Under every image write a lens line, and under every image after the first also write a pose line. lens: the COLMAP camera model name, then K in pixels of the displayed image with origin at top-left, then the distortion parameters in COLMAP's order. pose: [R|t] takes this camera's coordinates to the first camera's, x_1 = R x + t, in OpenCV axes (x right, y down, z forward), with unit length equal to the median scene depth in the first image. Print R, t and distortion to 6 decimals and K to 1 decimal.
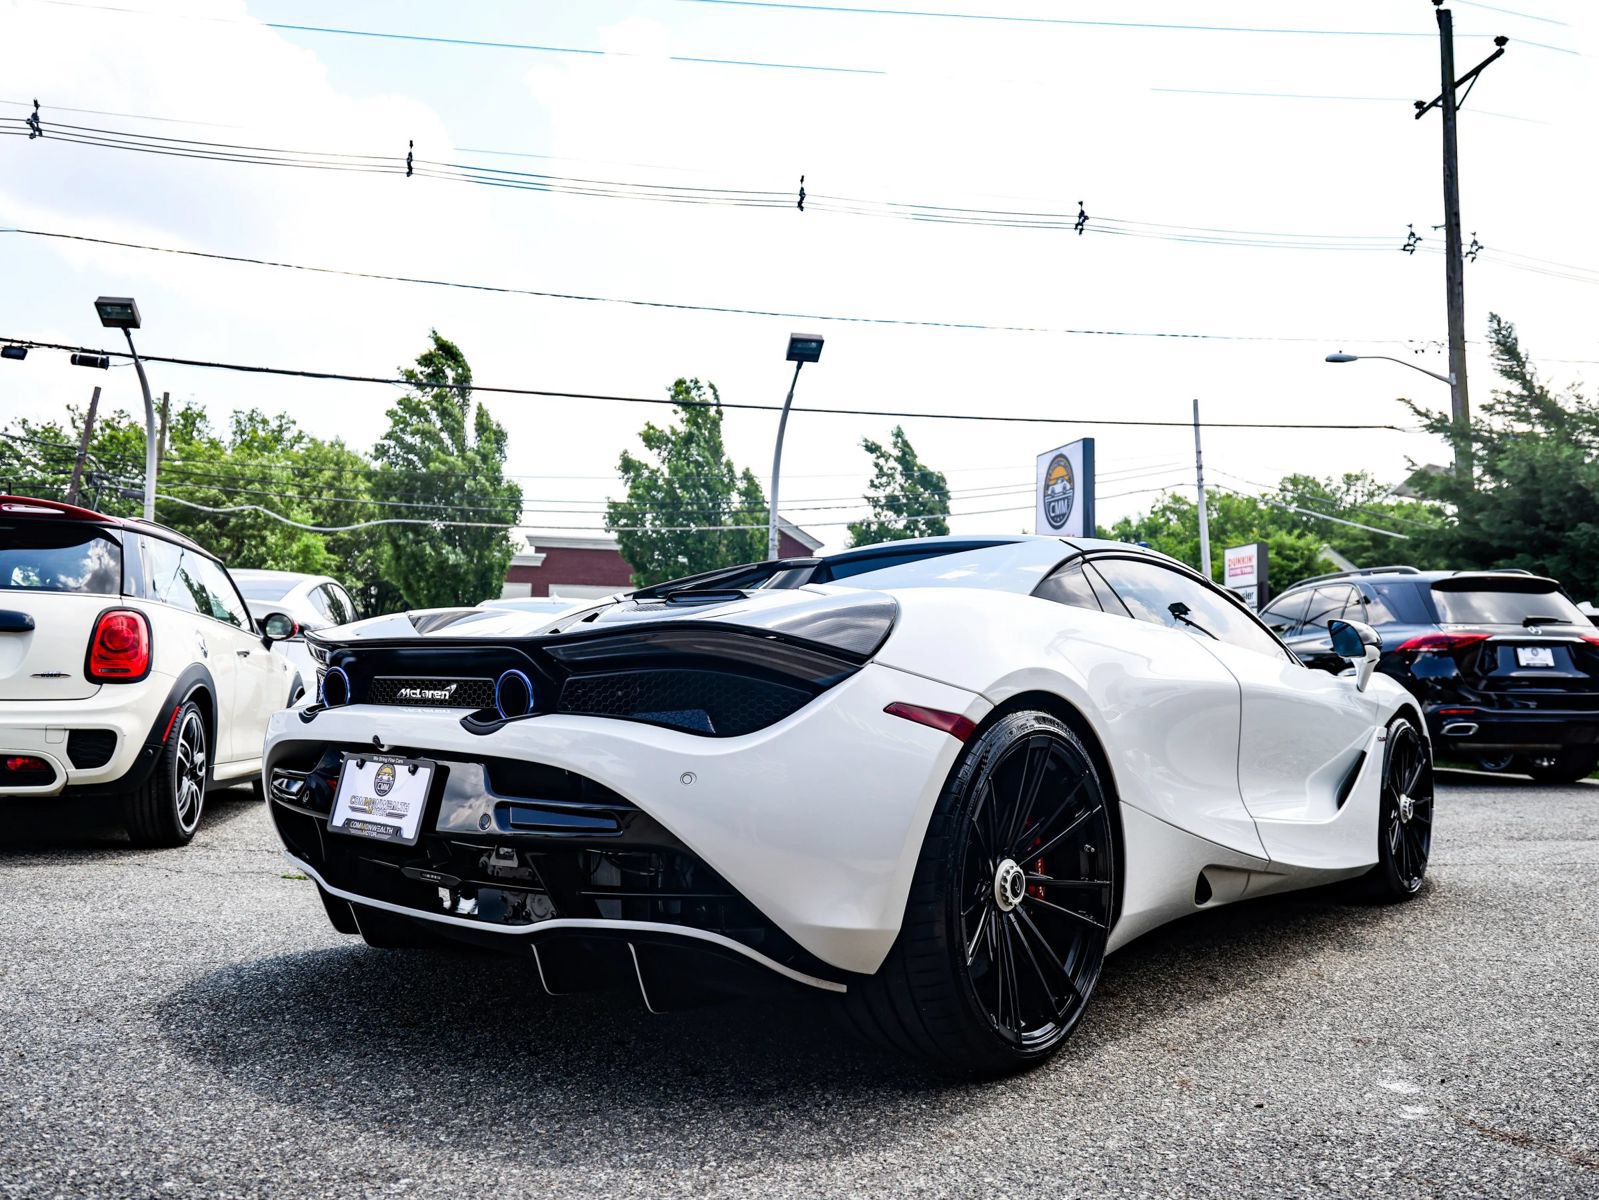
lens RADIAL K [[1355.4, 0, 672.7], [0, 1355.4, 572.9], [0, 0, 1]] dist [-0.069914, -0.002242]
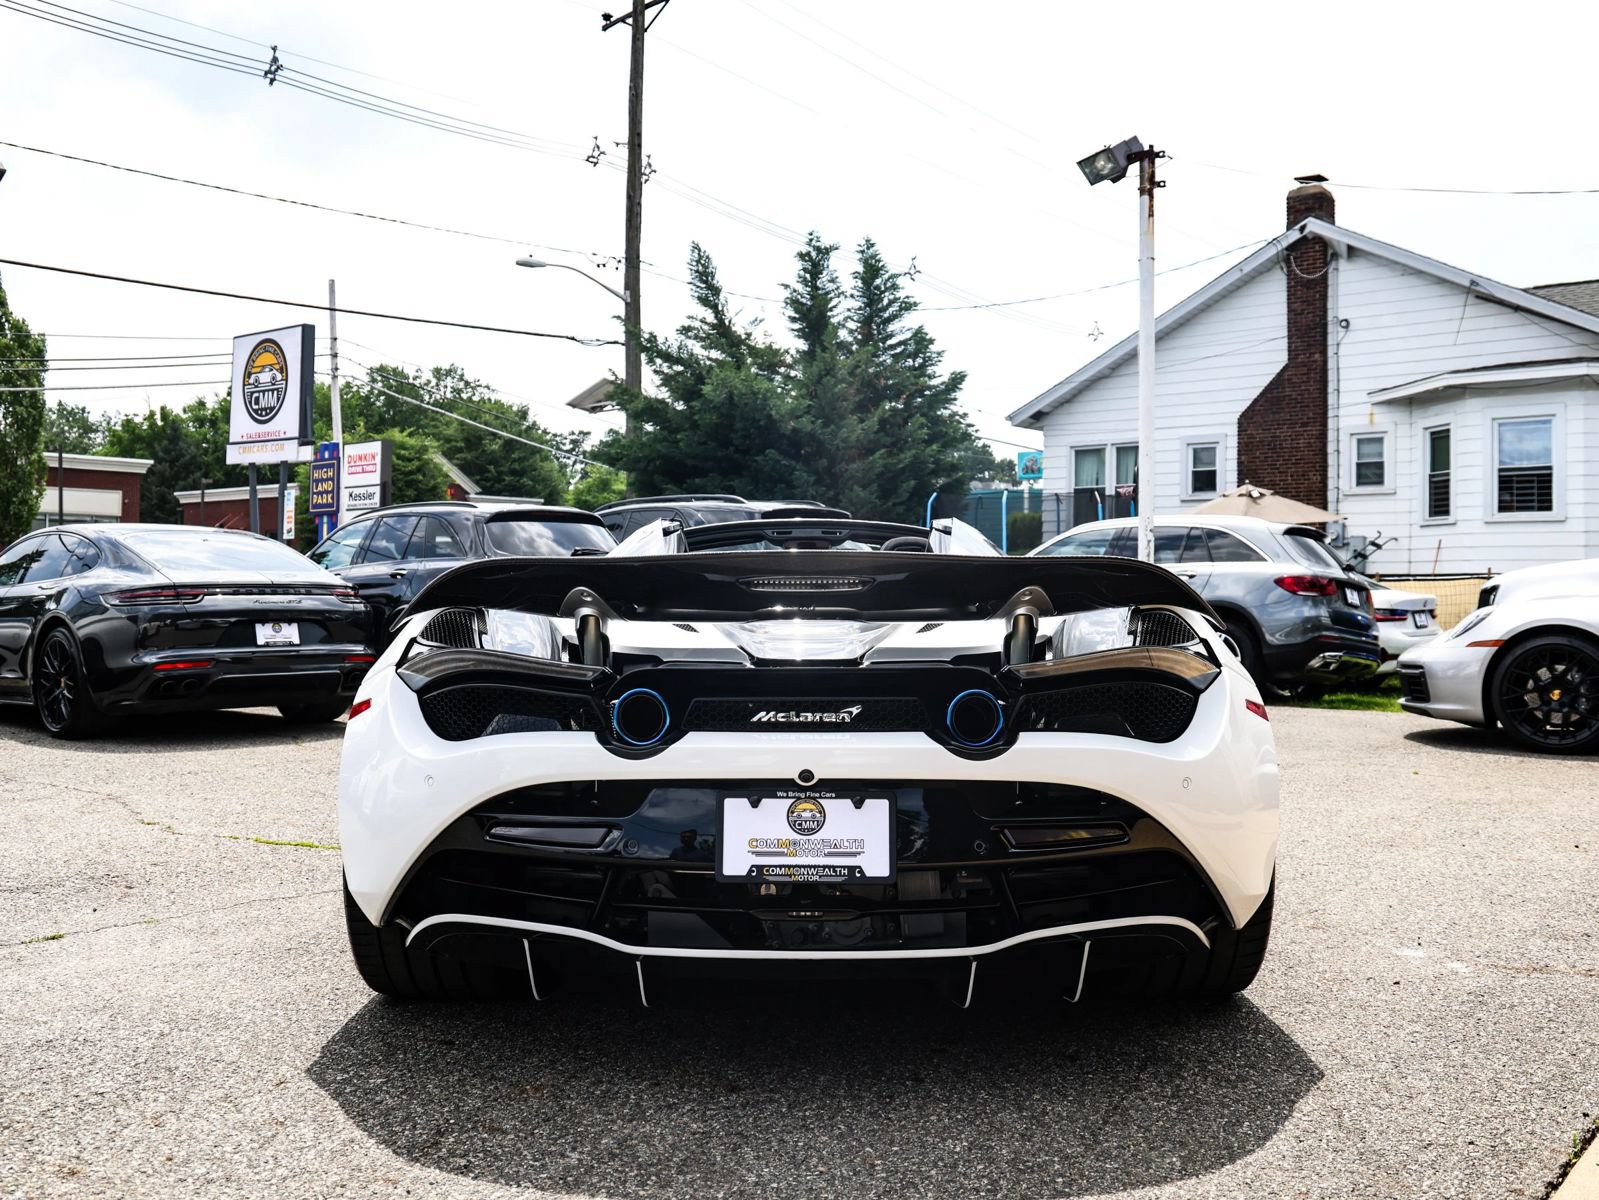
lens RADIAL K [[1529.9, 0, 773.7], [0, 1529.9, 562.4], [0, 0, 1]] dist [-0.081697, 0.038795]
pose [[0.734705, -0.005363, 0.678365, -0.146782], [-0.043072, 0.997582, 0.054536, -0.011327], [-0.677018, -0.069287, 0.732698, 0.044619]]
